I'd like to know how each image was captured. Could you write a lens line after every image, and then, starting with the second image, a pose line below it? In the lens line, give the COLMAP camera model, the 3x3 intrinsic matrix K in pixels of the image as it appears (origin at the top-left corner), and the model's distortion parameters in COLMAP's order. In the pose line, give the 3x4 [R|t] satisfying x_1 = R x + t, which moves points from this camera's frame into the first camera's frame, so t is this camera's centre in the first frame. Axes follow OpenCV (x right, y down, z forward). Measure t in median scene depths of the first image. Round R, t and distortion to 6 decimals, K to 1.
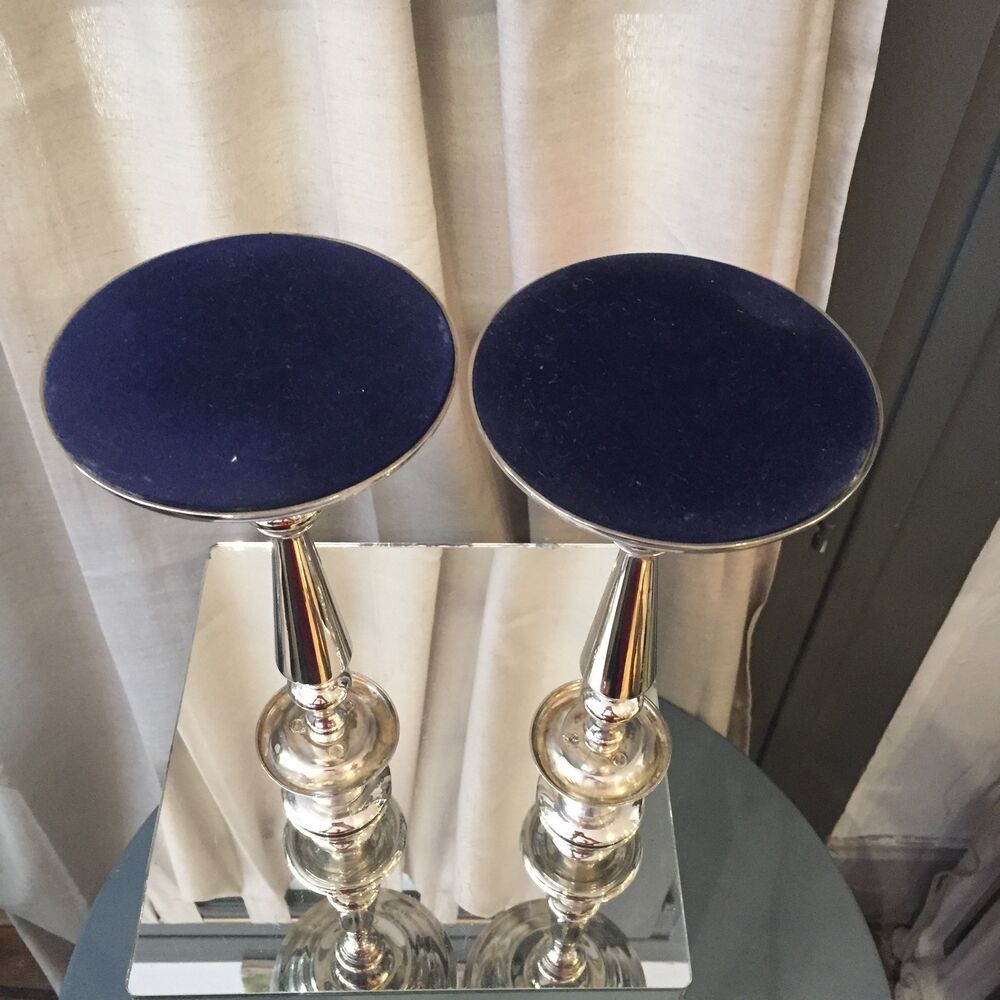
lens RADIAL K [[1136.1, 0, 499.5], [0, 1136.1, 489.3], [0, 0, 1]] dist [0.040441, 0.000000]
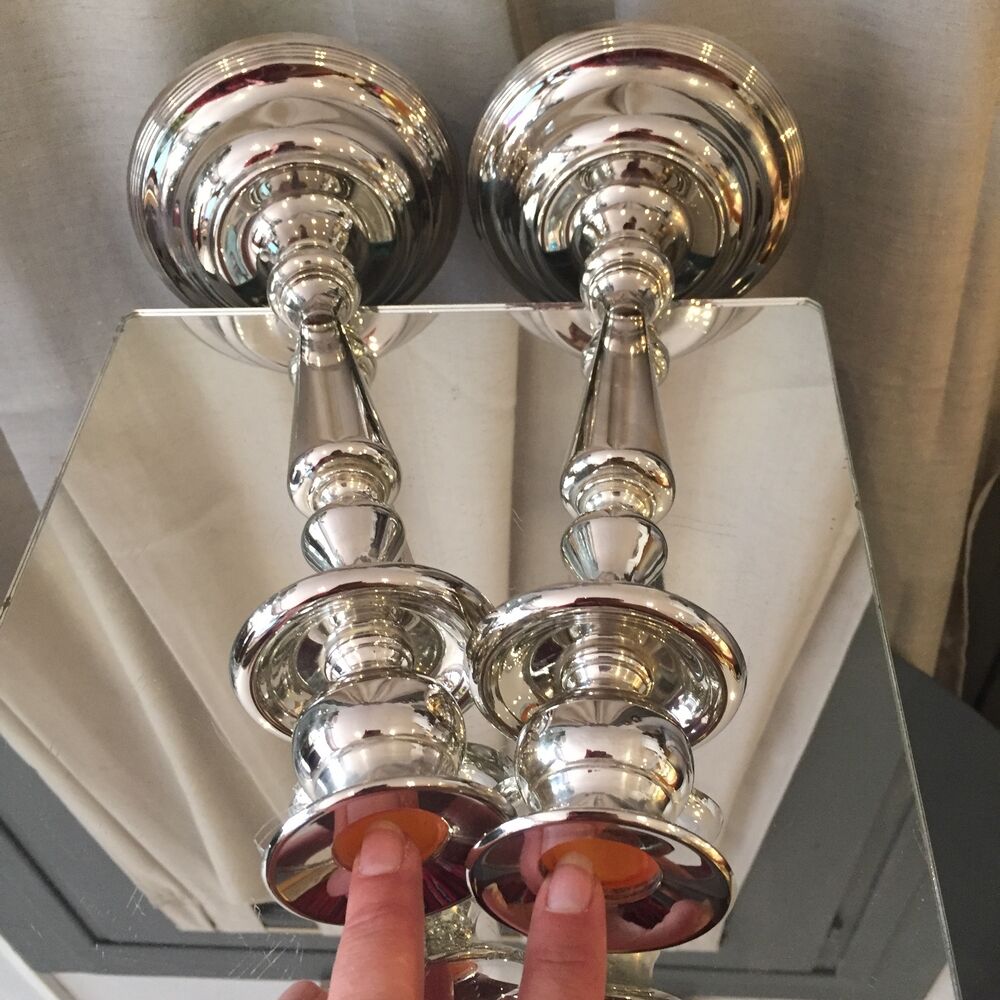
lens RADIAL K [[1136.1, 0, 504.2], [0, 1136.1, 482.3], [0, 0, 1]] dist [0.040441, 0.000000]
pose [[0.993852, -0.013102, -0.109939, 0.023783], [0.010362, 0.999622, -0.025461, 0.167025], [0.110231, 0.024165, 0.993612, 0.414699]]
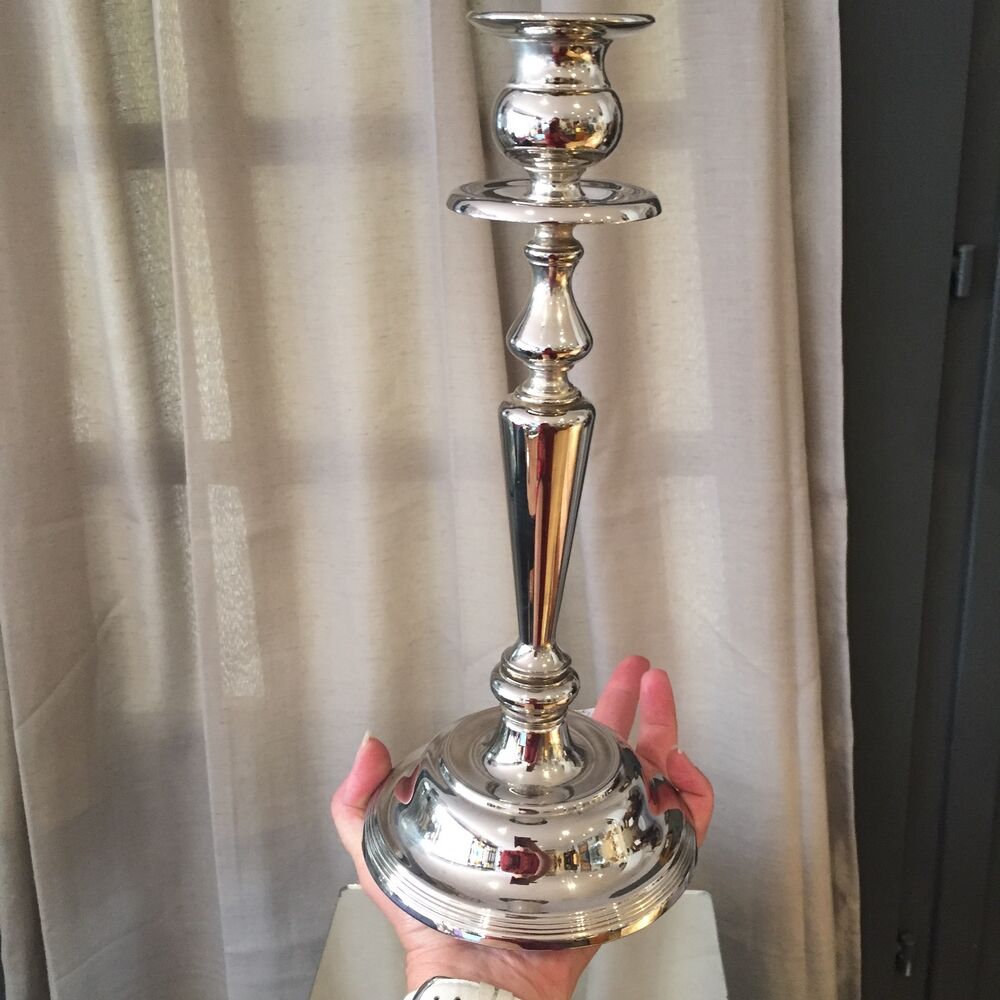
lens RADIAL K [[1136.1, 0, 503.1], [0, 1136.1, 501.5], [0, 0, 1]] dist [0.040441, 0.000000]
pose [[0.995513, -0.029091, -0.090048, 0.032058], [-0.020455, 0.862925, -0.504918, 0.310333], [0.092393, 0.504495, 0.858457, -0.212057]]
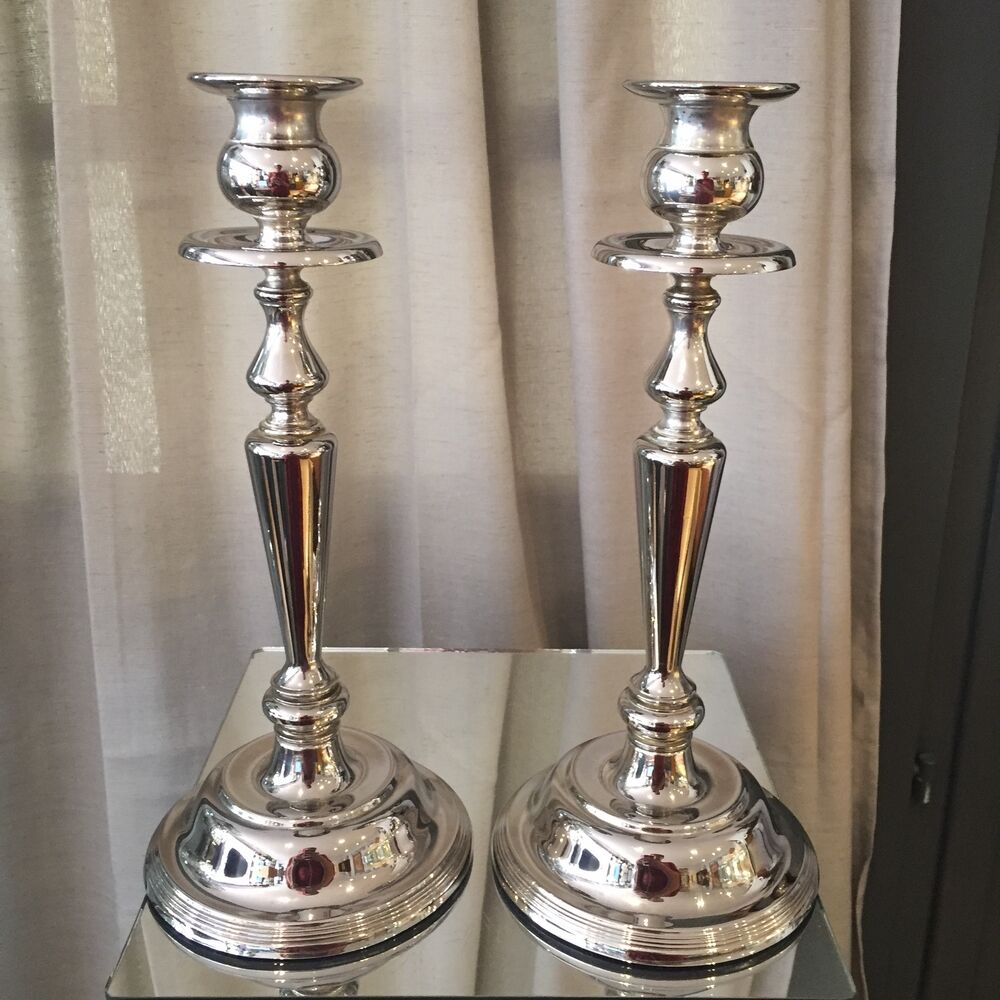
lens RADIAL K [[1136.1, 0, 503.2], [0, 1136.1, 506.4], [0, 0, 1]] dist [0.040441, 0.000000]
pose [[0.999736, -0.011810, -0.019708, -0.035218], [0.000472, 0.868144, -0.496313, 0.422065], [0.022971, 0.496173, 0.867920, 0.153904]]
